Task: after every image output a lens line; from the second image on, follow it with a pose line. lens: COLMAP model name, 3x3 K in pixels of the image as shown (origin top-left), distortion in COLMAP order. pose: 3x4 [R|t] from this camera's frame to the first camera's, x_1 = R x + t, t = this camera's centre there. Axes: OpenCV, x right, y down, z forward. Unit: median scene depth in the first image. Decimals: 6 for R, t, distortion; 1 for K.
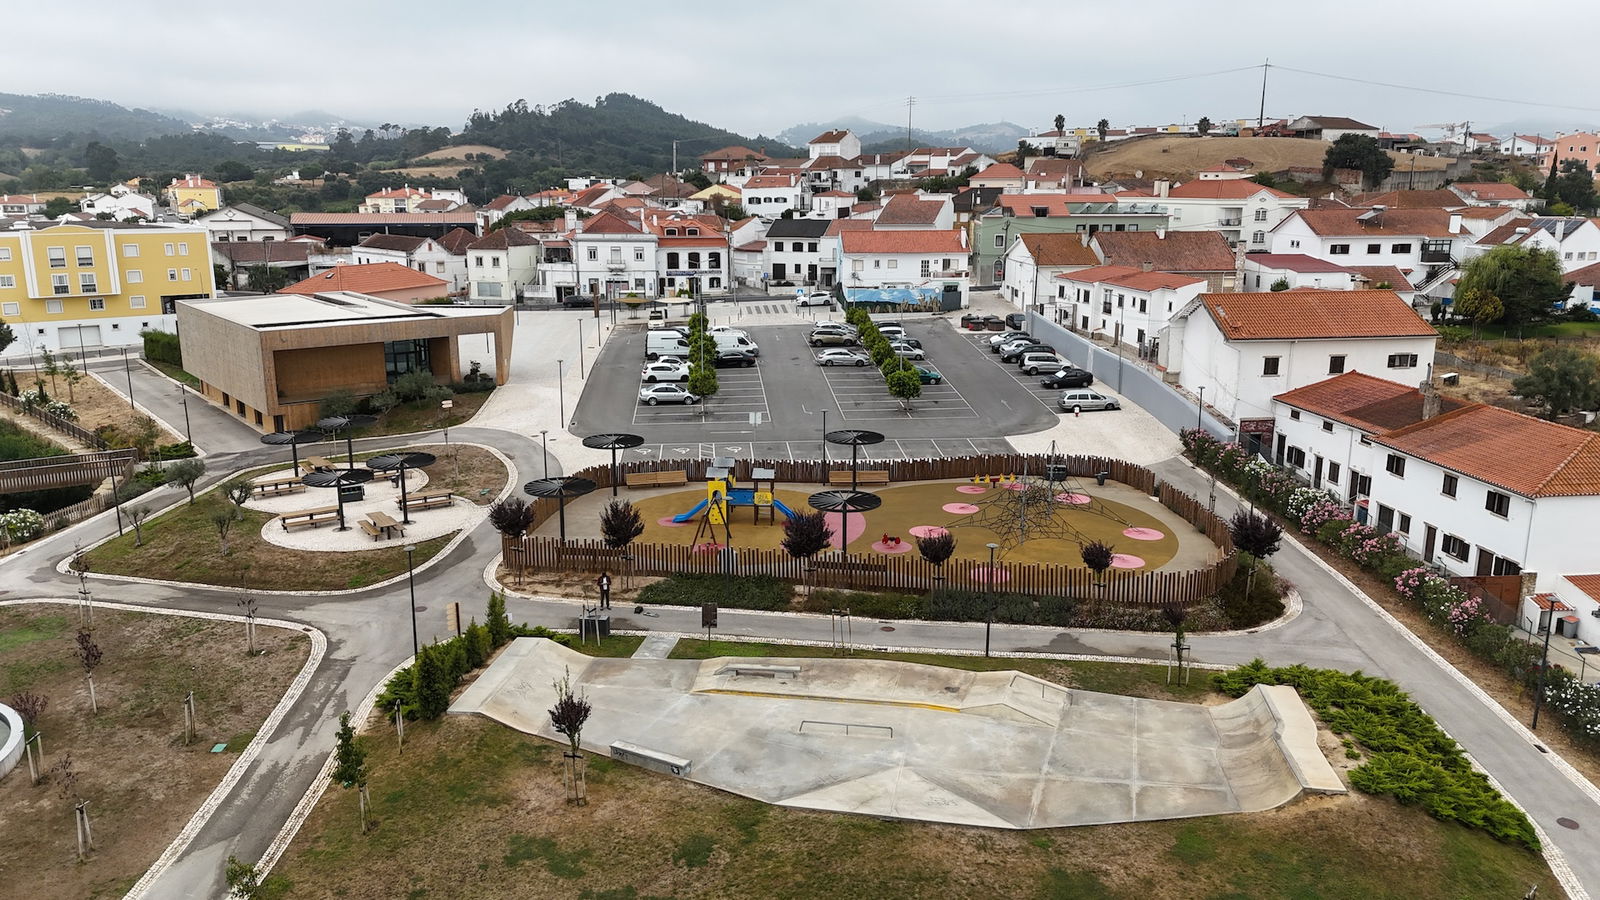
lens RADIAL K [[1173.5, 0, 803.7], [0, 1173.5, 452.1], [0, 0, 1]] dist [0.068268, -0.056226]
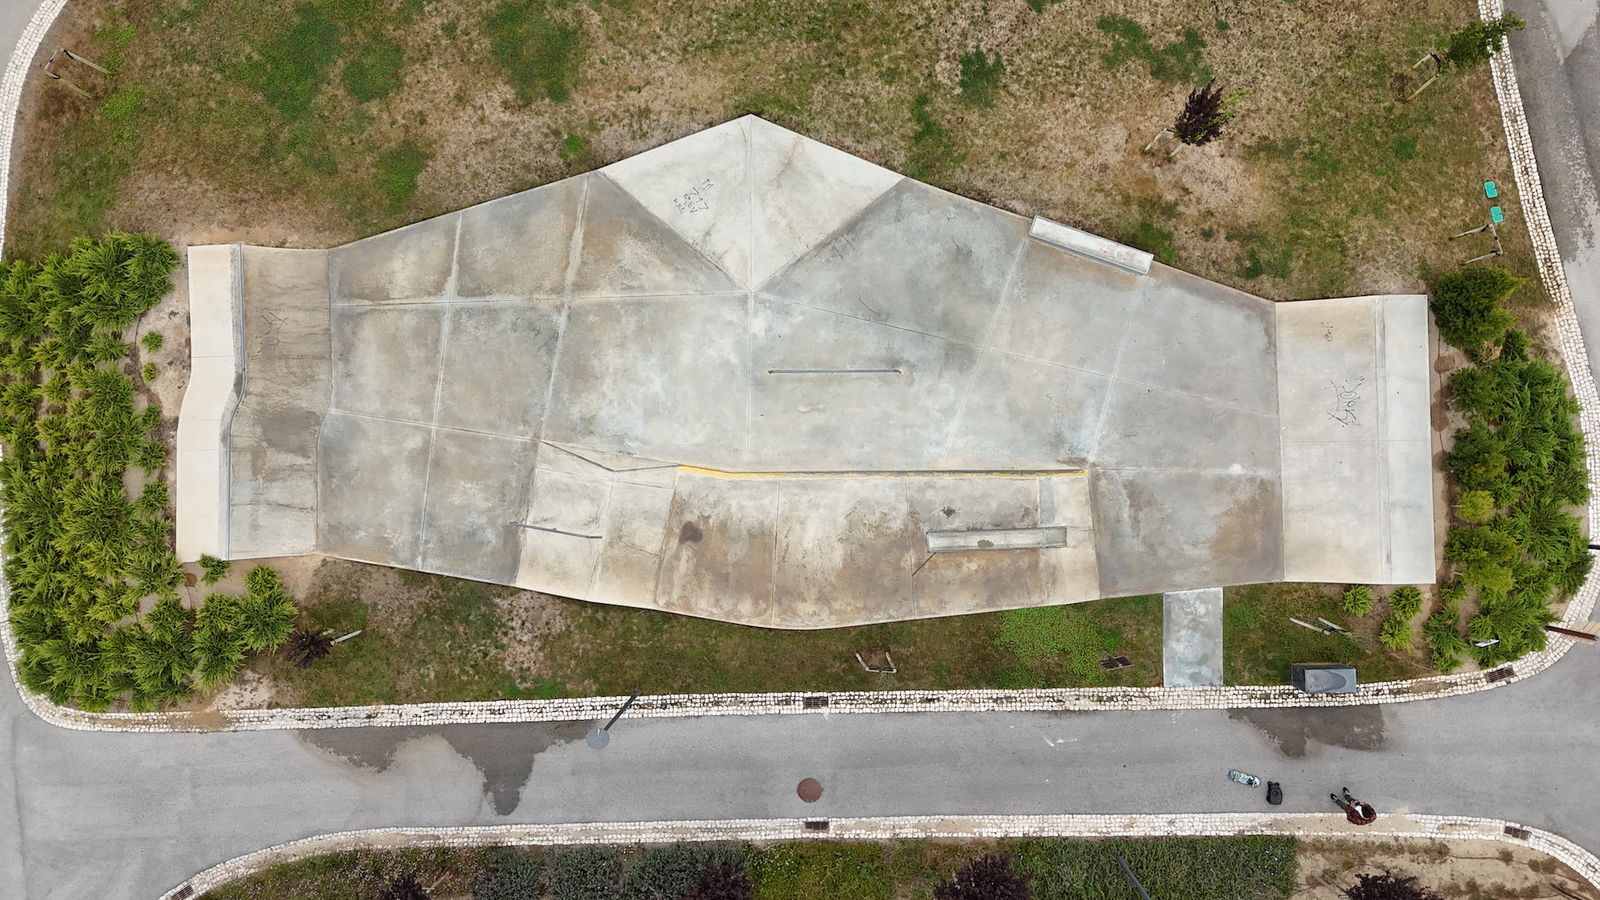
lens RADIAL K [[1173.5, 0, 797.2], [0, 1173.5, 449.5], [0, 0, 1]] dist [0.068268, -0.056226]
pose [[-0.988060, 0.152369, 0.022817, 0.043287], [-0.011270, -0.219179, 0.975620, -0.404681], [0.153655, 0.963714, 0.218279, 0.785120]]
